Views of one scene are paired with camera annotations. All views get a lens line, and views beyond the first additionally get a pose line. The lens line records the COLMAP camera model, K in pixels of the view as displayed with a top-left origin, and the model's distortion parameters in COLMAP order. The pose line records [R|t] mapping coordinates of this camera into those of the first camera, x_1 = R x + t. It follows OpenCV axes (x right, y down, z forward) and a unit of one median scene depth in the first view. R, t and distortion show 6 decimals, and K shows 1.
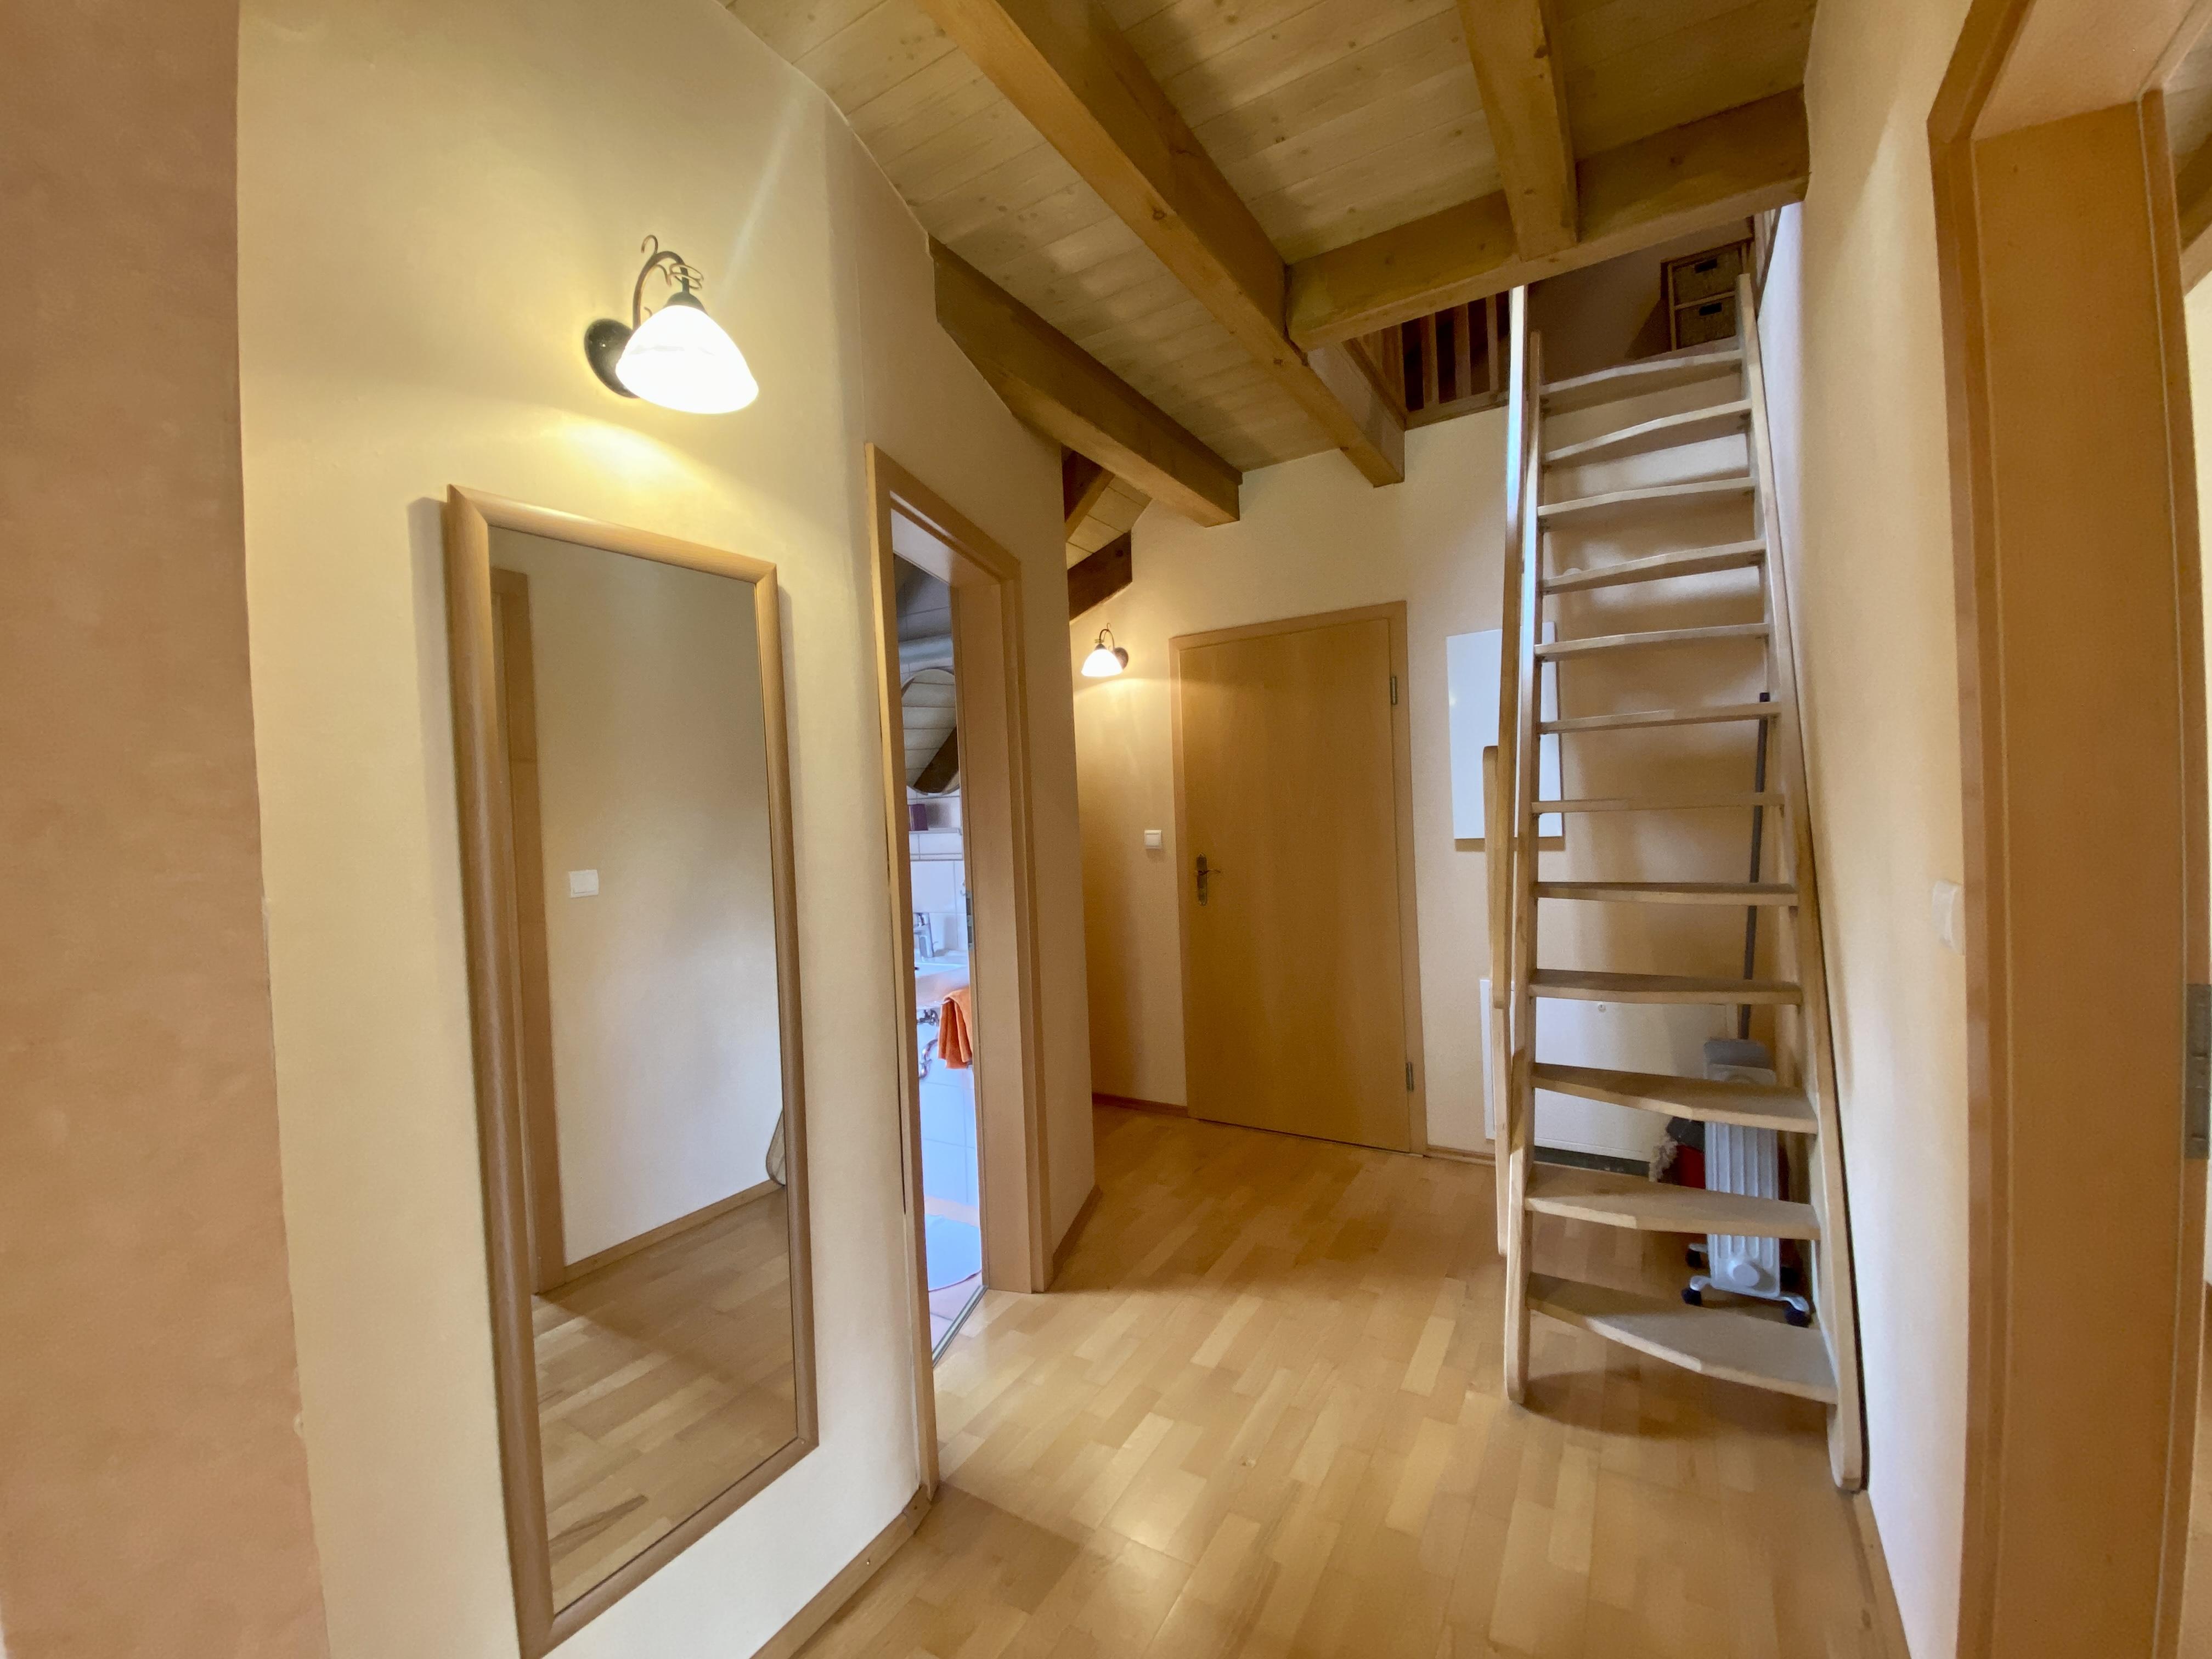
lens RADIAL K [[887.0, 0, 1098.8], [0, 887.0, 820.7], [0, 0, 1]] dist [0.001310, 0.000044]
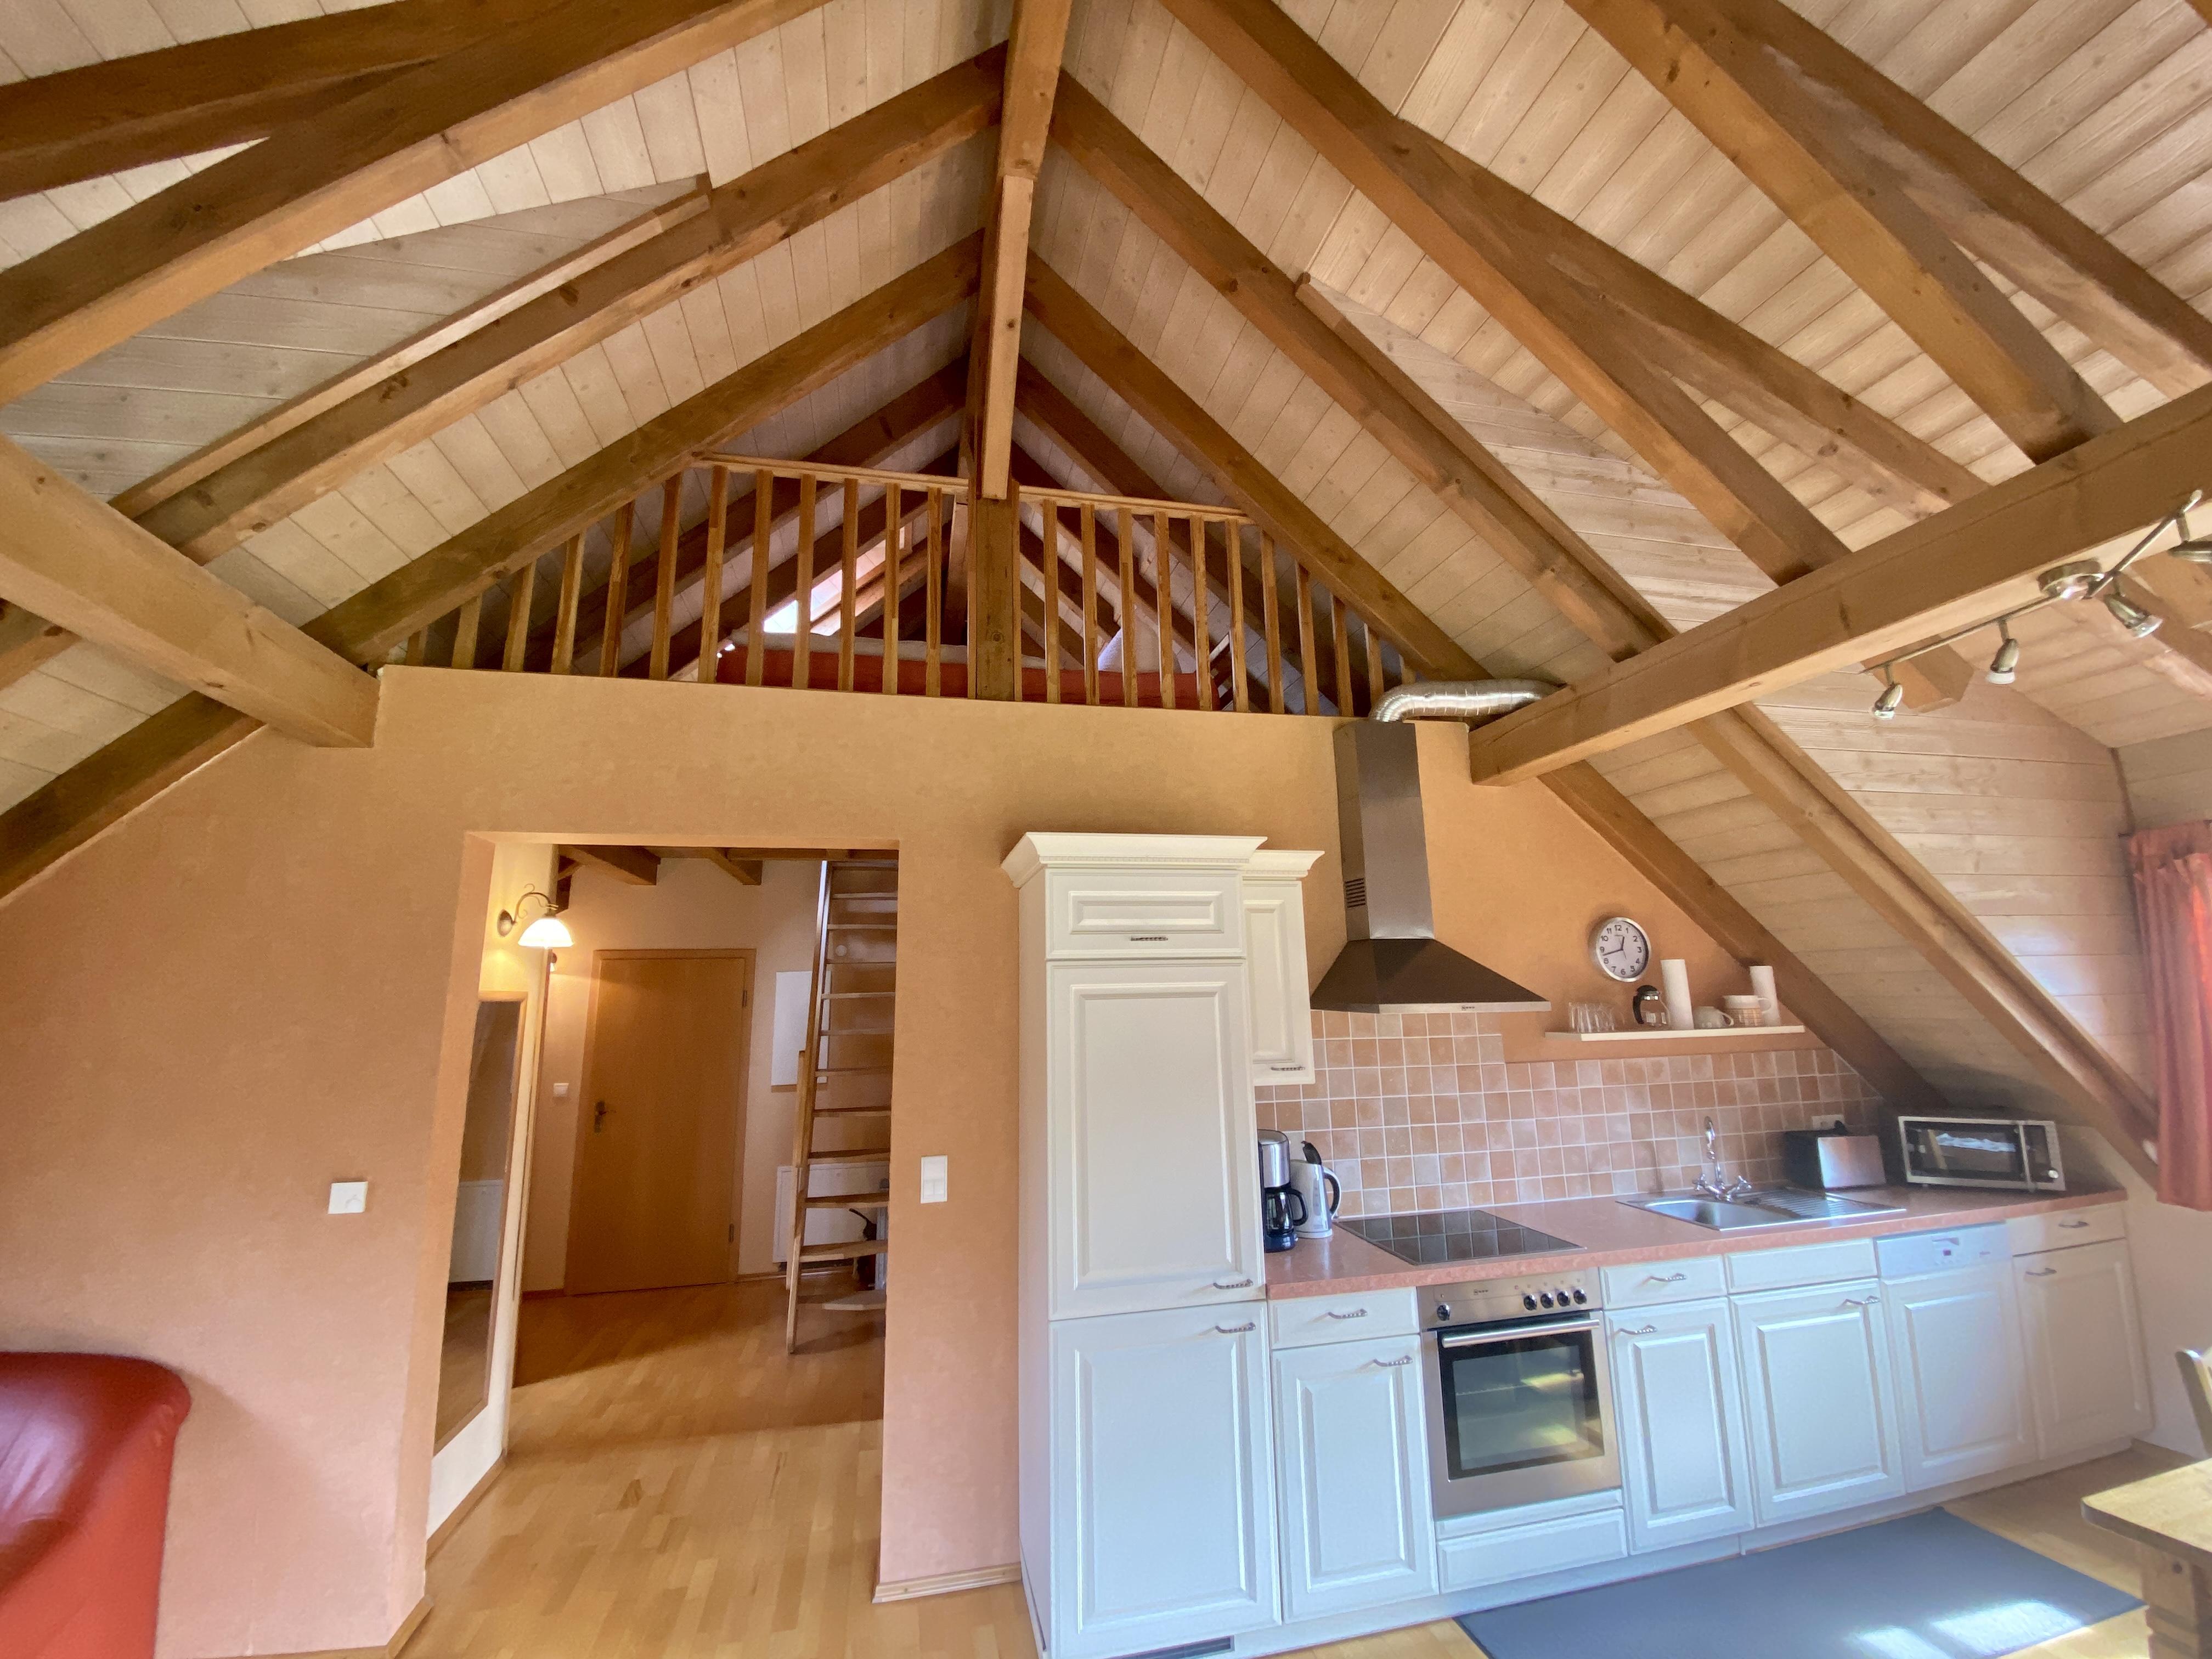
lens RADIAL K [[891.9, 0, 1113.7], [0, 891.9, 823.4], [0, 0, 1]] dist [0.002529, 0.000056]
pose [[0.706008, 0.161345, 0.689580, -0.601367], [0.000792, 0.973522, -0.228591, -0.110186], [-0.708204, 0.161933, 0.687186, -1.118989]]
